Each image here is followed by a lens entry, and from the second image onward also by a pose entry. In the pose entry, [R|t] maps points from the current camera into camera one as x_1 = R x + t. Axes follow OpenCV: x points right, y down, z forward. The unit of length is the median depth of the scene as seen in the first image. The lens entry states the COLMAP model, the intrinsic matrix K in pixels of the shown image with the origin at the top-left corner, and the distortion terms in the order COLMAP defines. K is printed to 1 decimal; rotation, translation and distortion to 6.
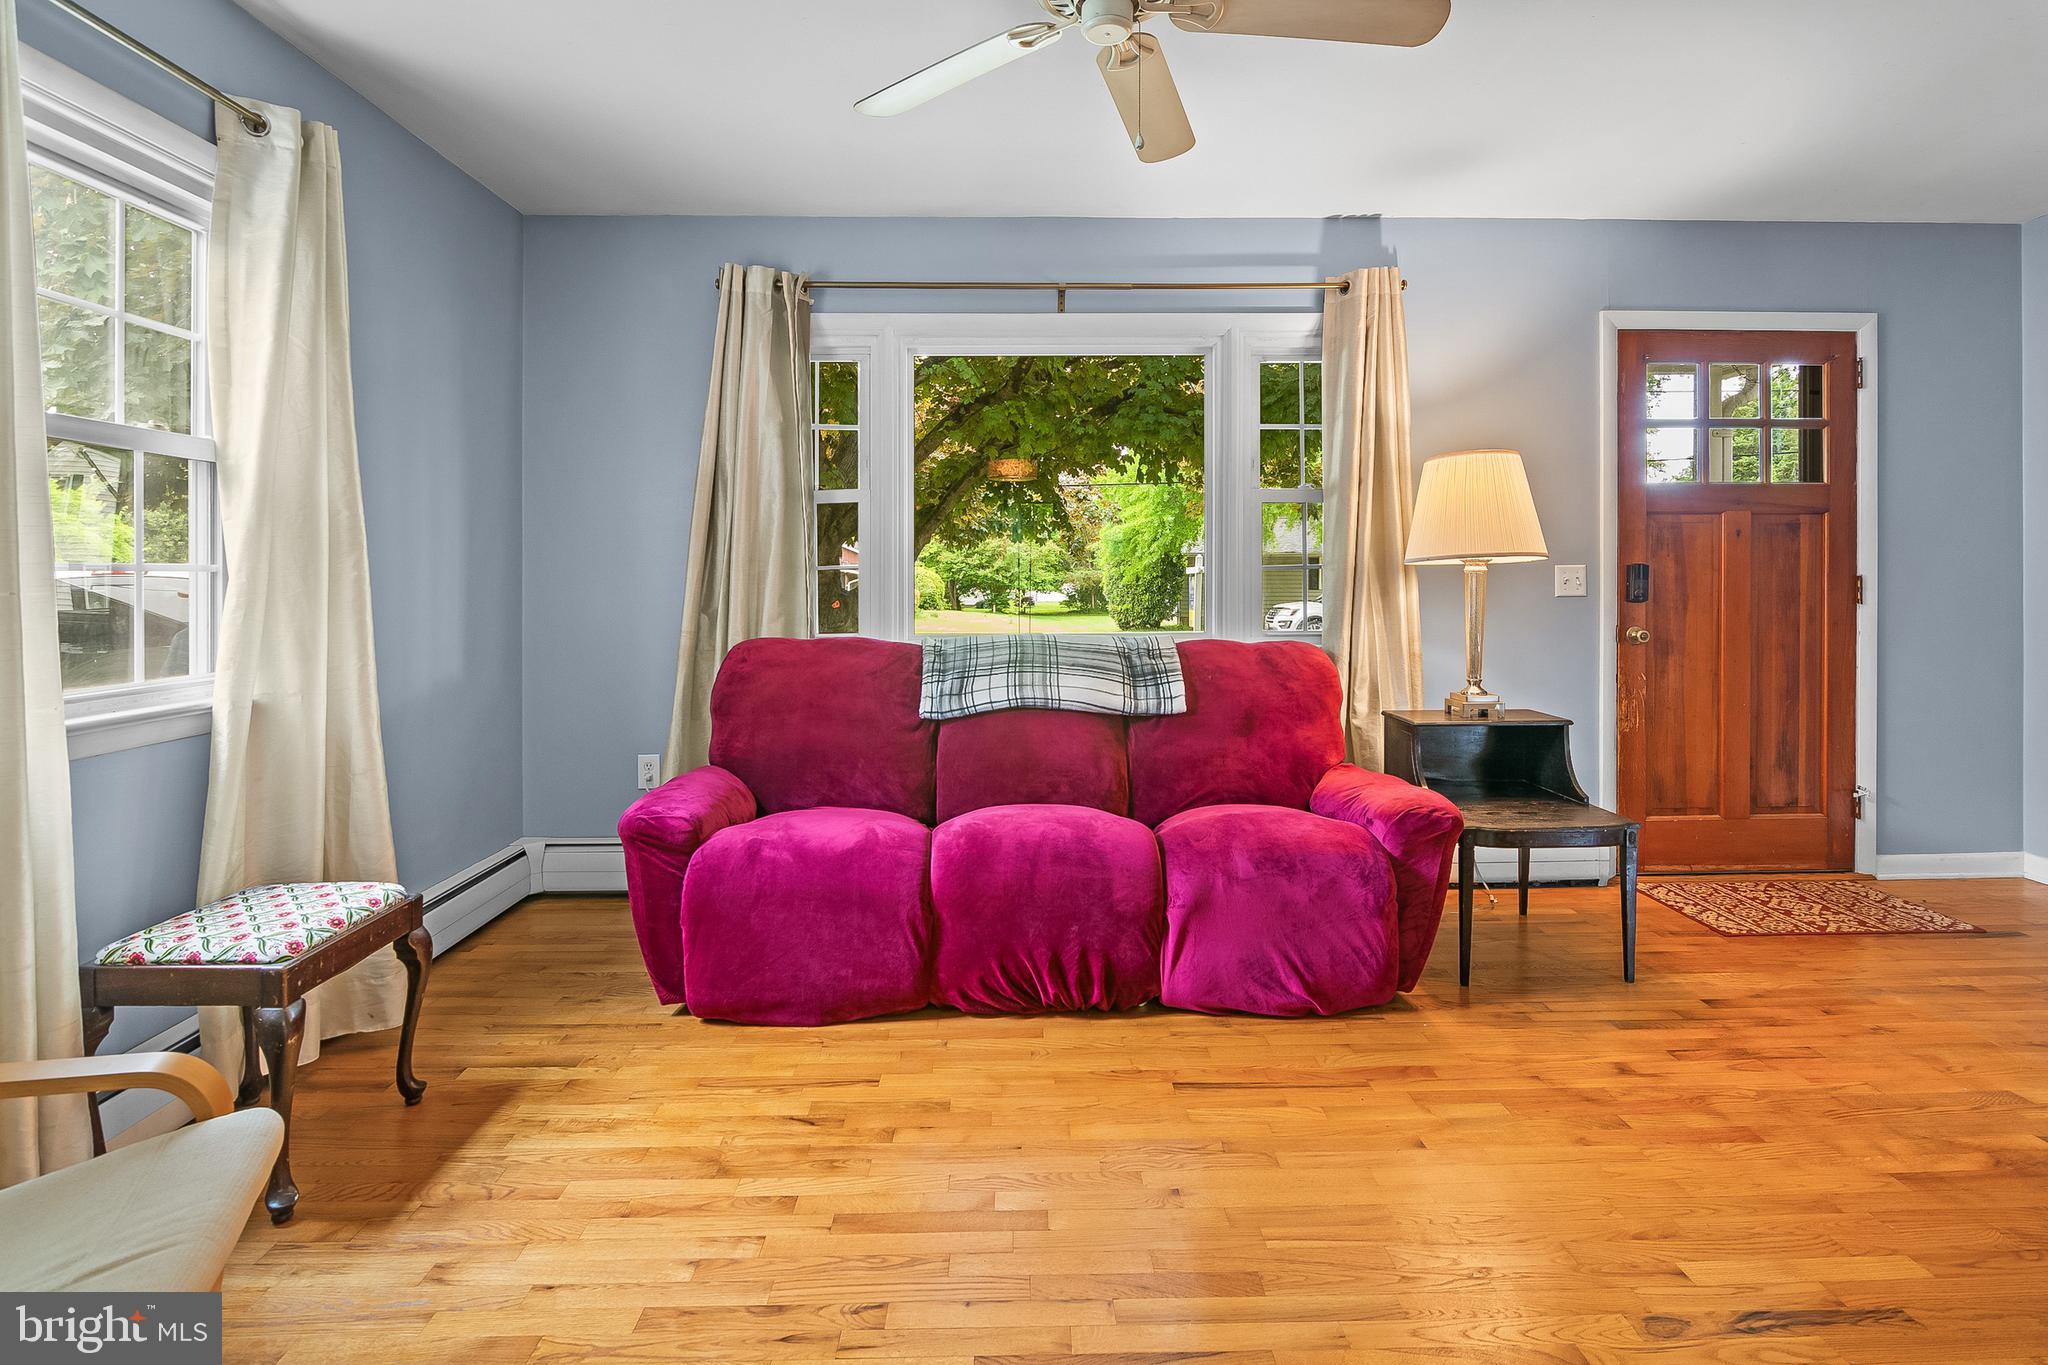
lens RADIAL K [[1043.5, 0, 1030.3], [0, 1043.5, 577.0], [0, 0, 1]] dist [-0.013829, -0.000026]
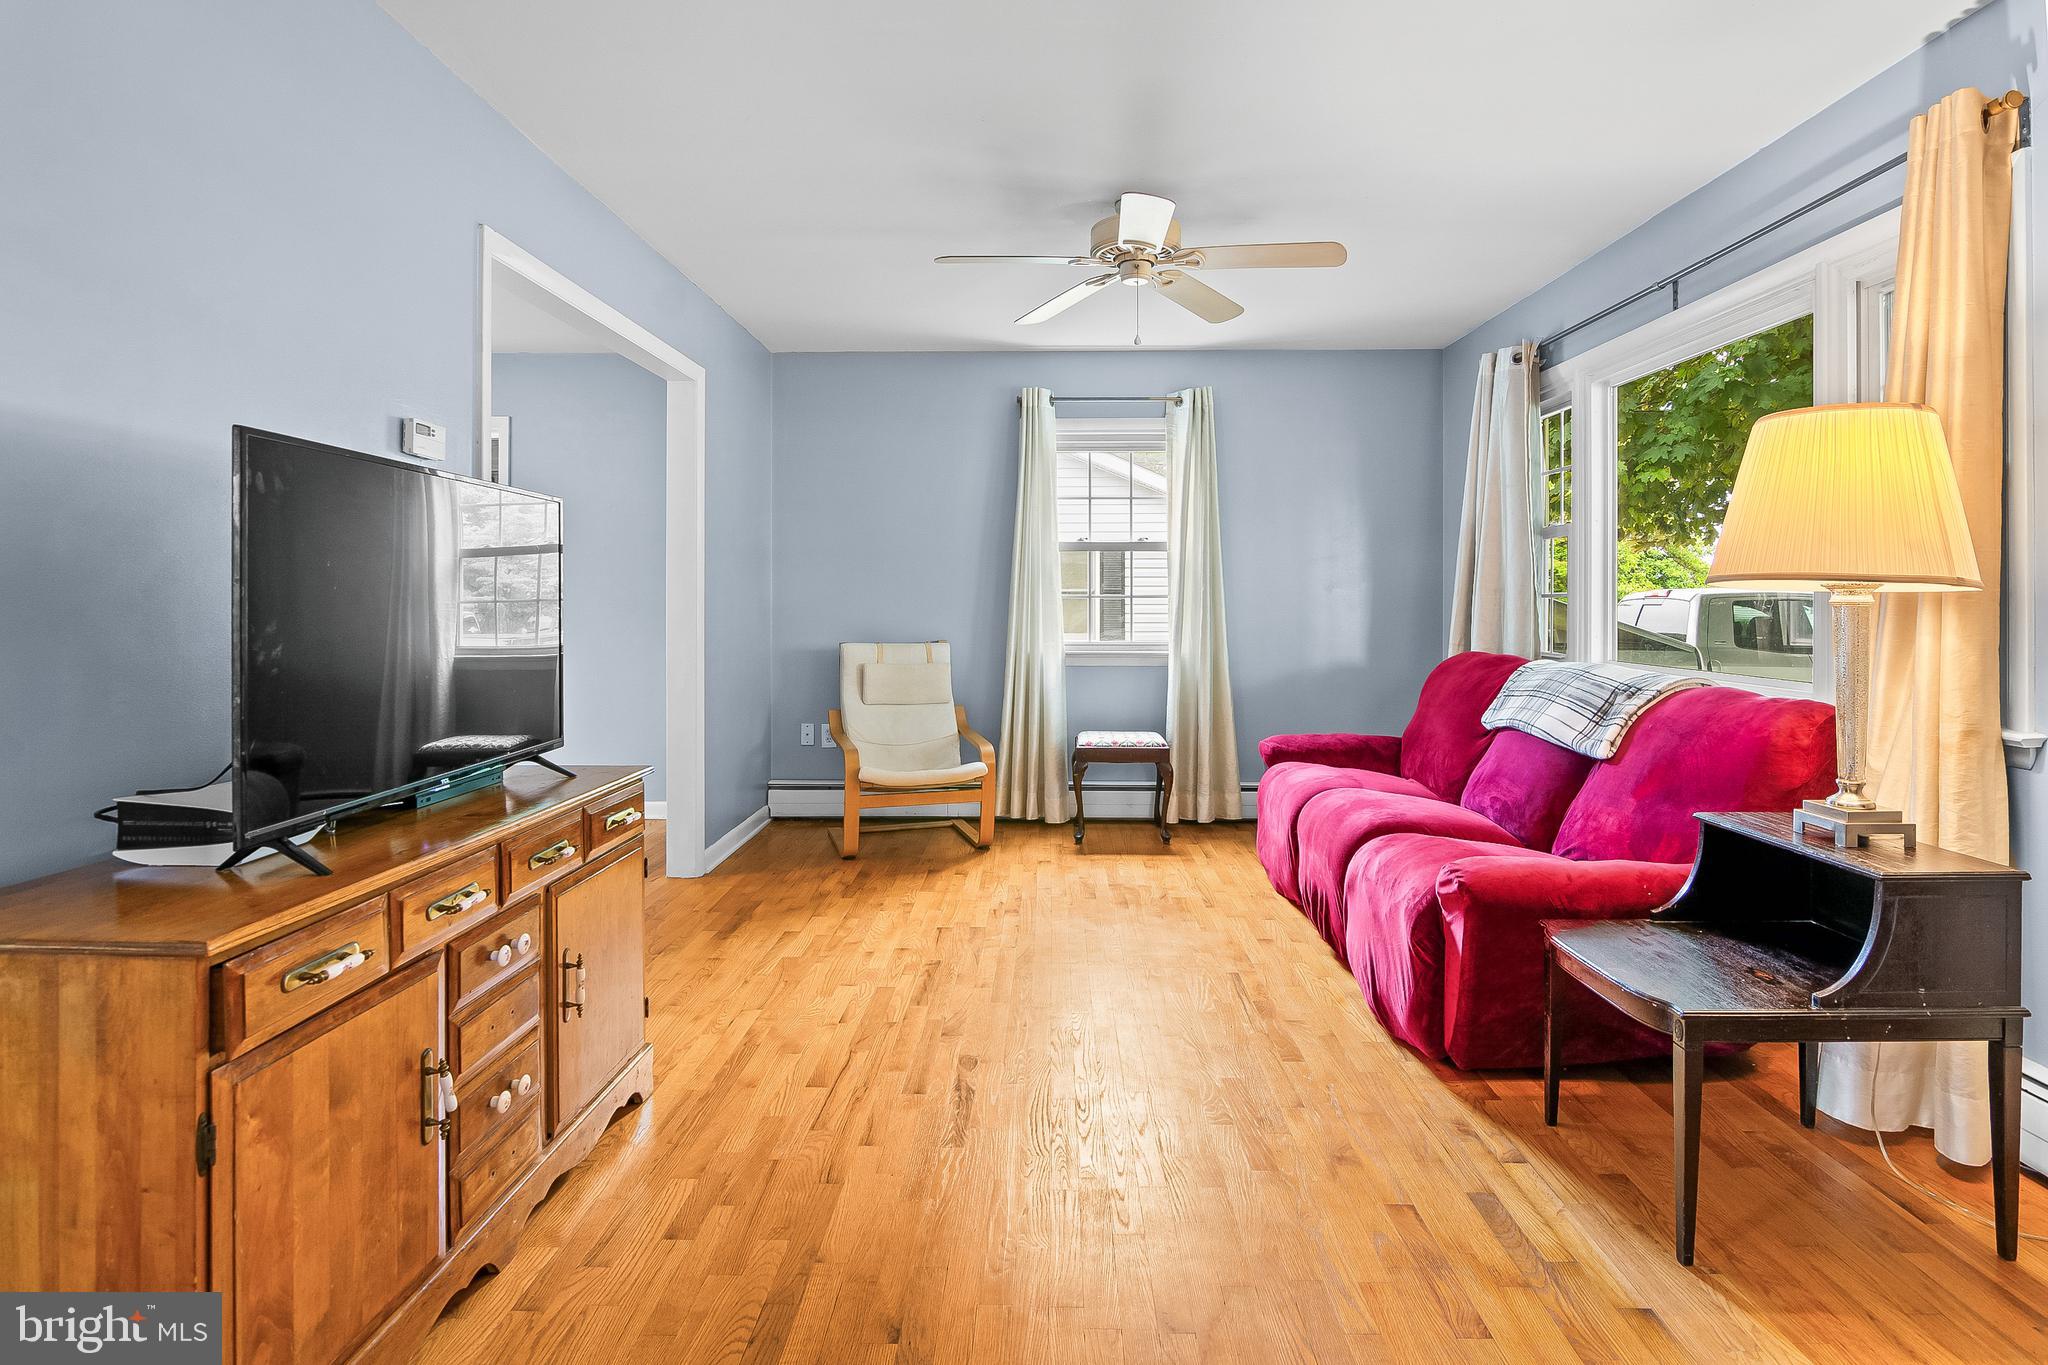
lens RADIAL K [[1019.4, 0, 1029.8], [0, 1019.4, 592.1], [0, 0, 1]] dist [-0.003215, -0.004978]
pose [[-0.042598, -0.001586, -0.999091, 1.061205], [-0.004927, 0.999987, -0.001377, -0.008982], [0.999080, 0.004864, -0.042605, 0.554998]]
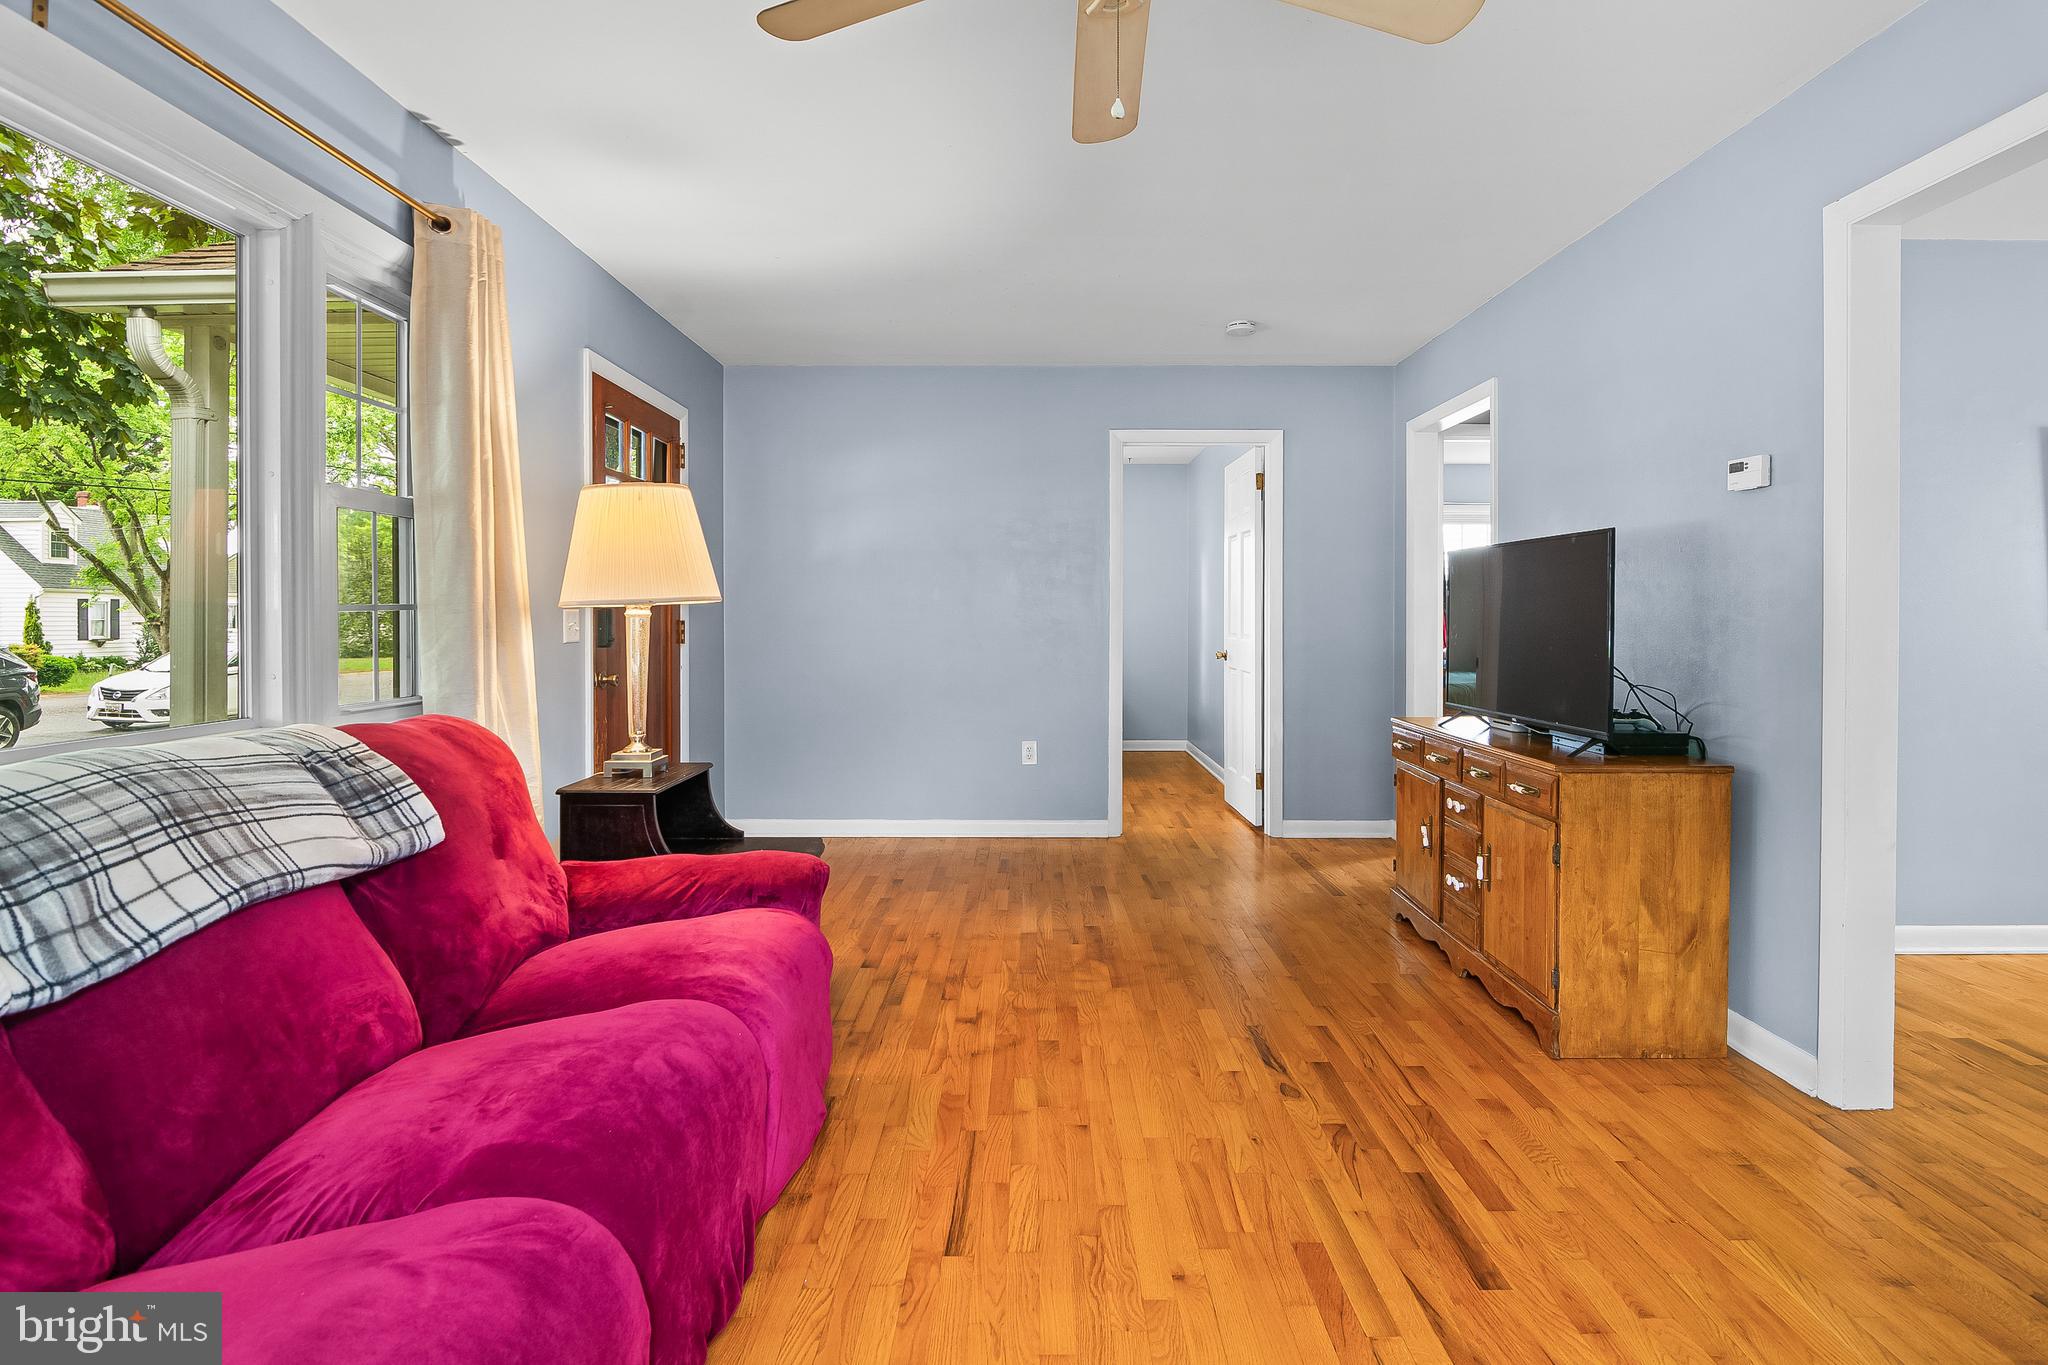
lens RADIAL K [[1000.9, 0, 1036.6], [0, 1000.9, 641.3], [0, 0, 1]] dist [-0.004173, -0.005414]
pose [[0.019176, -0.019494, 0.999626, -0.437692], [0.003664, 0.999805, 0.019427, 0.001432], [-0.999809, 0.003290, 0.019244, 0.647940]]
